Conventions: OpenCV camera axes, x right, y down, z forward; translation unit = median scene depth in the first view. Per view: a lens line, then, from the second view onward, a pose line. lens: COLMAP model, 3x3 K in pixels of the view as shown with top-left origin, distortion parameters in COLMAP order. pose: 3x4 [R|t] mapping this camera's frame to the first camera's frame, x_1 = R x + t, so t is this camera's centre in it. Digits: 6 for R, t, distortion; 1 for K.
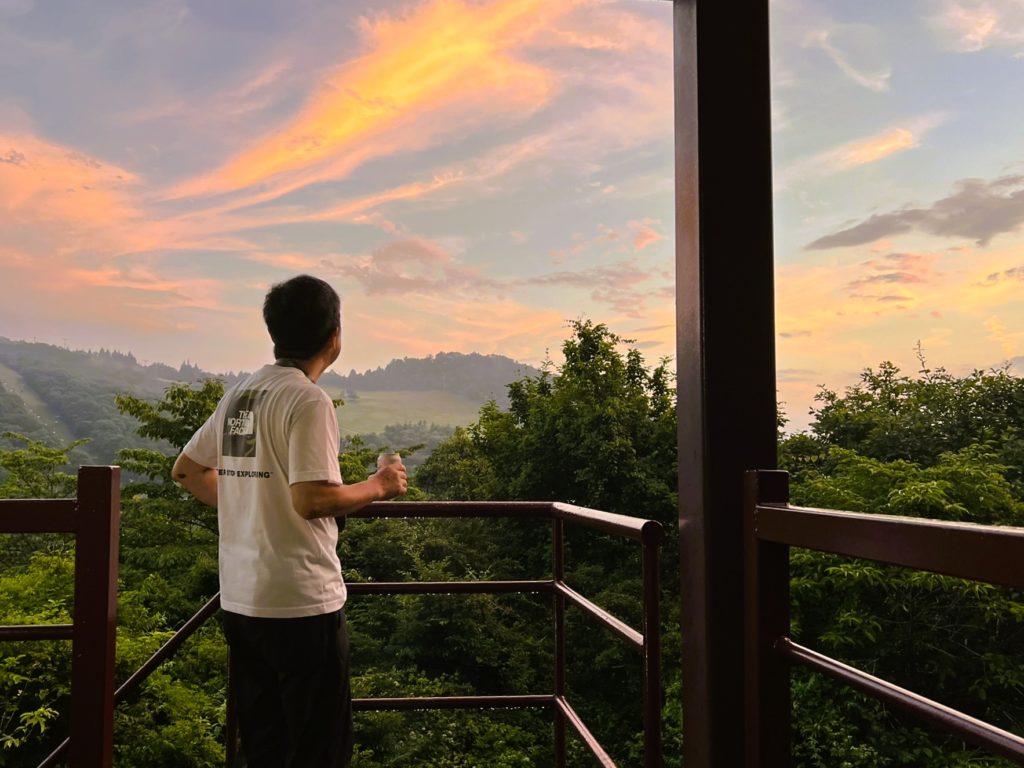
lens RADIAL K [[879.0, 0, 474.1], [0, 879.0, 398.3], [0, 0, 1]] dist [0.086402, -0.104916]
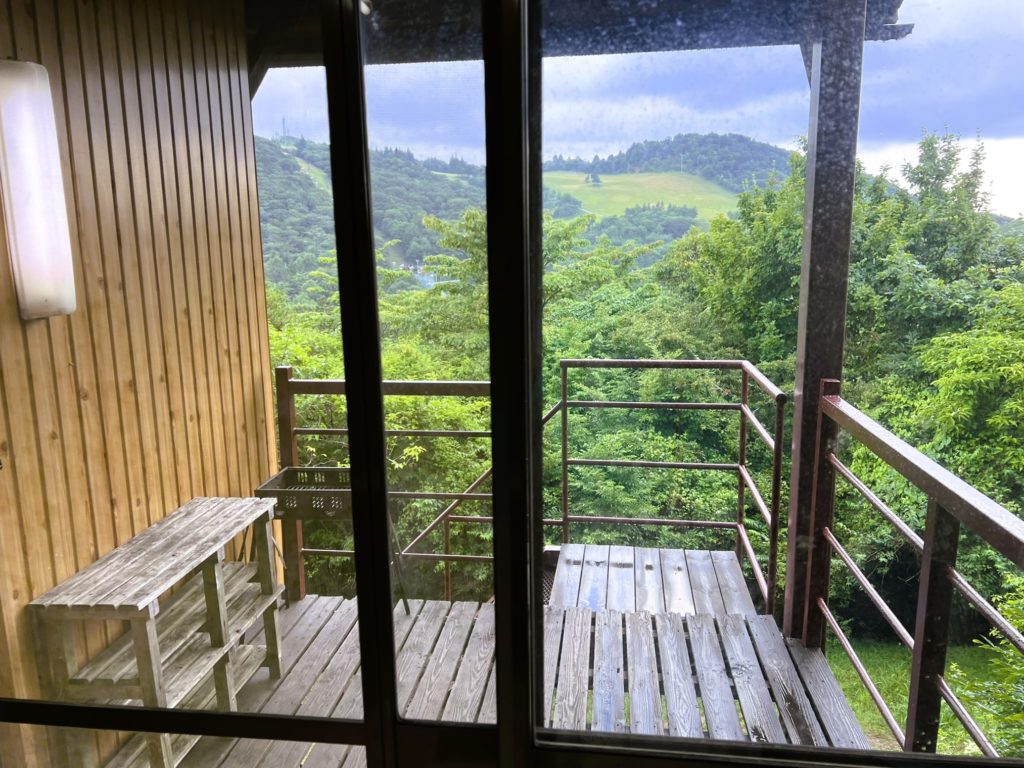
lens RADIAL K [[769.5, 0, 512.0], [0, 769.5, 384.0], [0, 0, 1]] dist [0.052928, -0.062937]
pose [[0.970138, 0.027131, -0.241033, 0.005090], [0.034594, 0.968089, 0.248206, -0.055952], [0.240076, -0.249132, 0.938241, -0.125979]]
